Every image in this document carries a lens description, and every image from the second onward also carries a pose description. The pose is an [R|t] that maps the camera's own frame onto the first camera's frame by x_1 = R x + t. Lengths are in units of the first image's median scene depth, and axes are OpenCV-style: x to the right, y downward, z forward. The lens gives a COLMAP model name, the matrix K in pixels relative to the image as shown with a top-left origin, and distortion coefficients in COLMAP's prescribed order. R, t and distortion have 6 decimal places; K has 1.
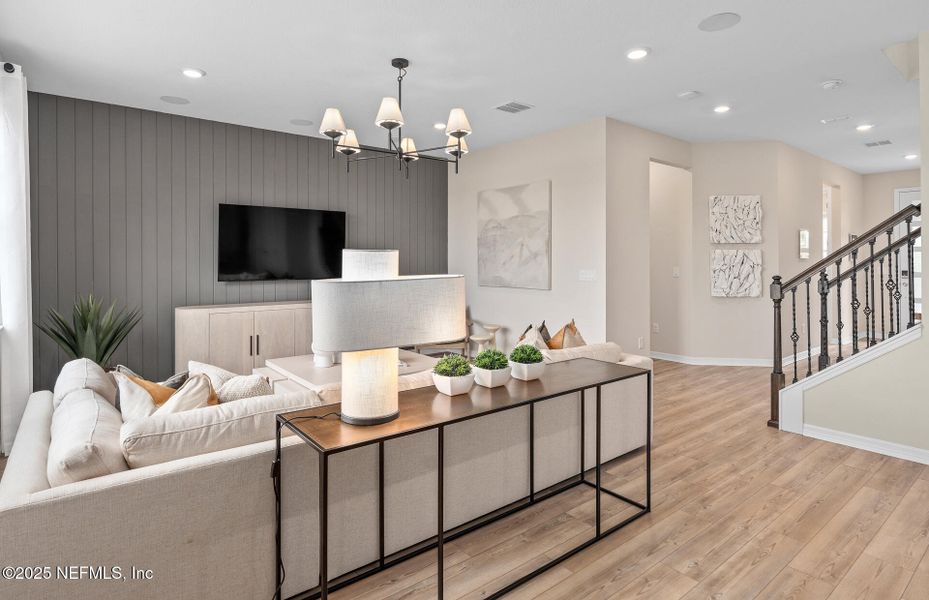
lens RADIAL K [[489.5, 0, 461.7], [0, 489.5, 262.2], [0, 0, 1]] dist [-0.001215, -0.000653]
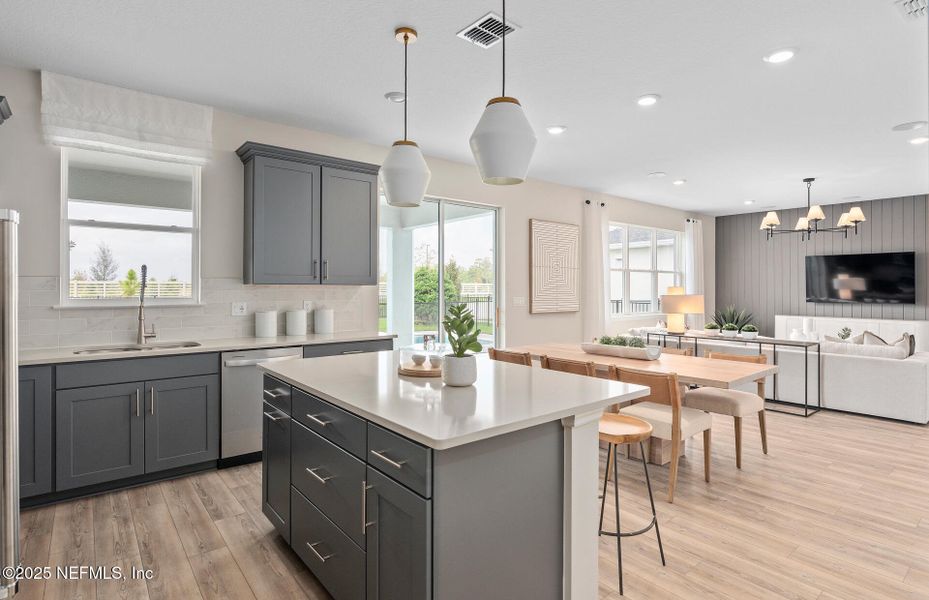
lens RADIAL K [[473.5, 0, 465.3], [0, 473.5, 286.0], [0, 0, 1]] dist [-0.002303, -0.000524]
pose [[0.011652, -0.003187, -0.999927, 1.726295], [-0.005986, 0.999977, -0.003257, -0.003909], [0.999914, 0.006023, 0.011632, -0.306729]]
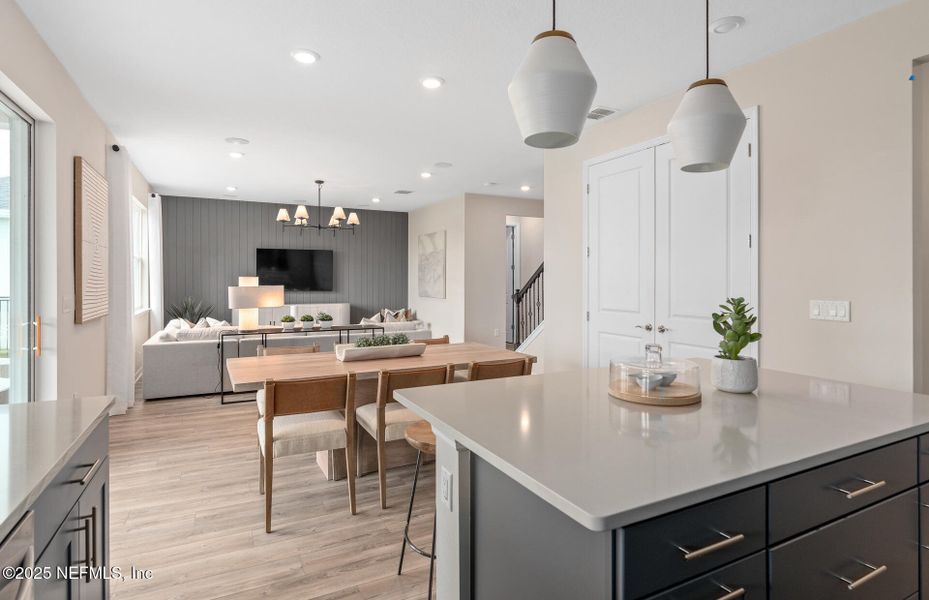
lens RADIAL K [[479.8, 0, 462.7], [0, 479.8, 289.3], [0, 0, 1]] dist [-0.002267, -0.000918]
pose [[0.979531, 0.005747, -0.201214, 0.919440], [-0.002200, 0.999838, 0.017844, -0.001683], [0.201284, -0.017036, 0.979385, -0.889172]]
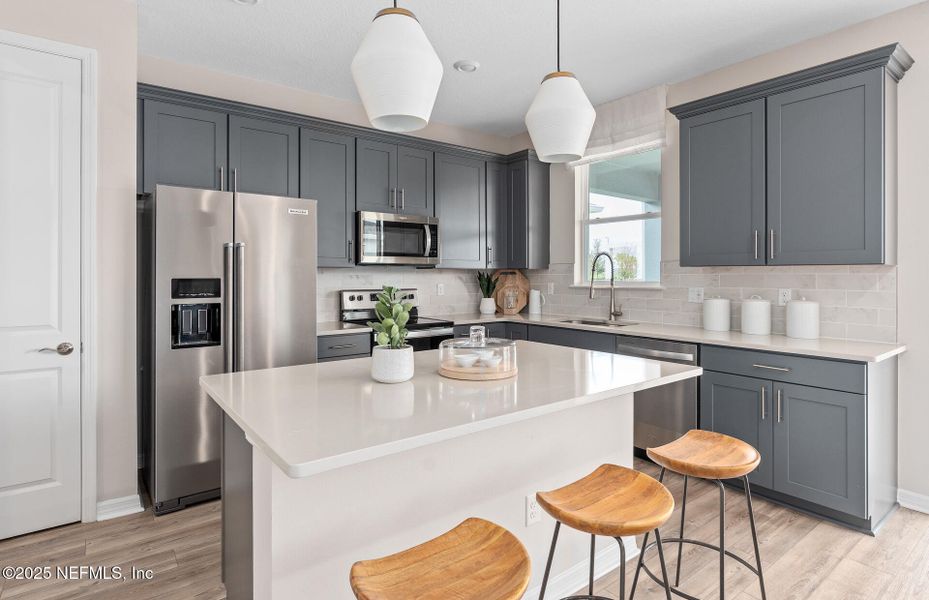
lens RADIAL K [[485.7, 0, 465.9], [0, 485.7, 276.7], [0, 0, 1]] dist [0.000362, -0.000523]
pose [[-0.999948, 0.002591, 0.009861, 1.023675], [0.002689, 0.999947, 0.009972, 0.000036], [-0.009834, 0.009998, -0.999902, 0.233837]]
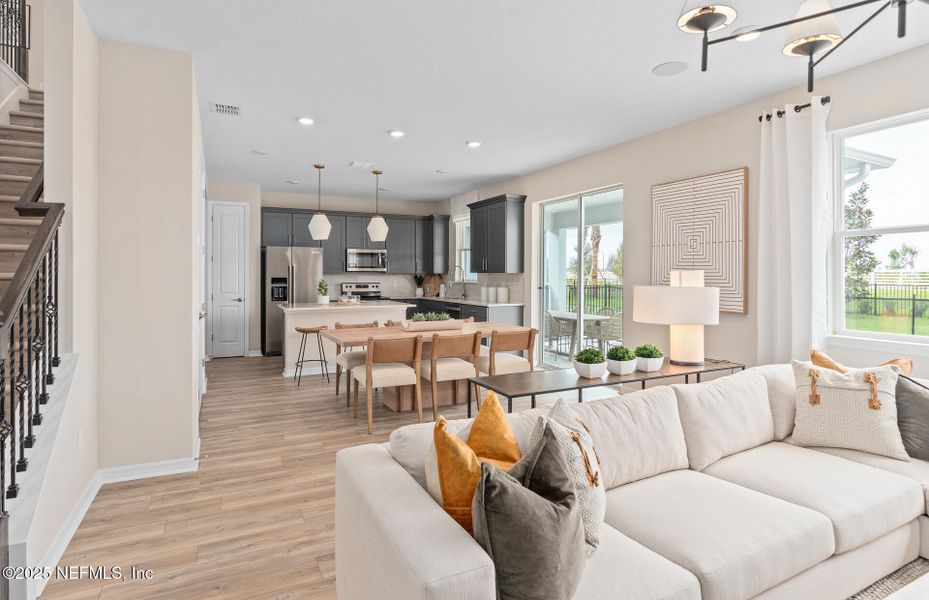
lens RADIAL K [[485.7, 0, 465.9], [0, 485.7, 276.7], [0, 0, 1]] dist [0.000362, -0.000523]
pose [[-0.980629, 0.001130, 0.195869, 0.137046], [0.002308, 0.999981, 0.005786, -0.005123], [-0.195859, 0.006126, -0.980613, 1.553376]]
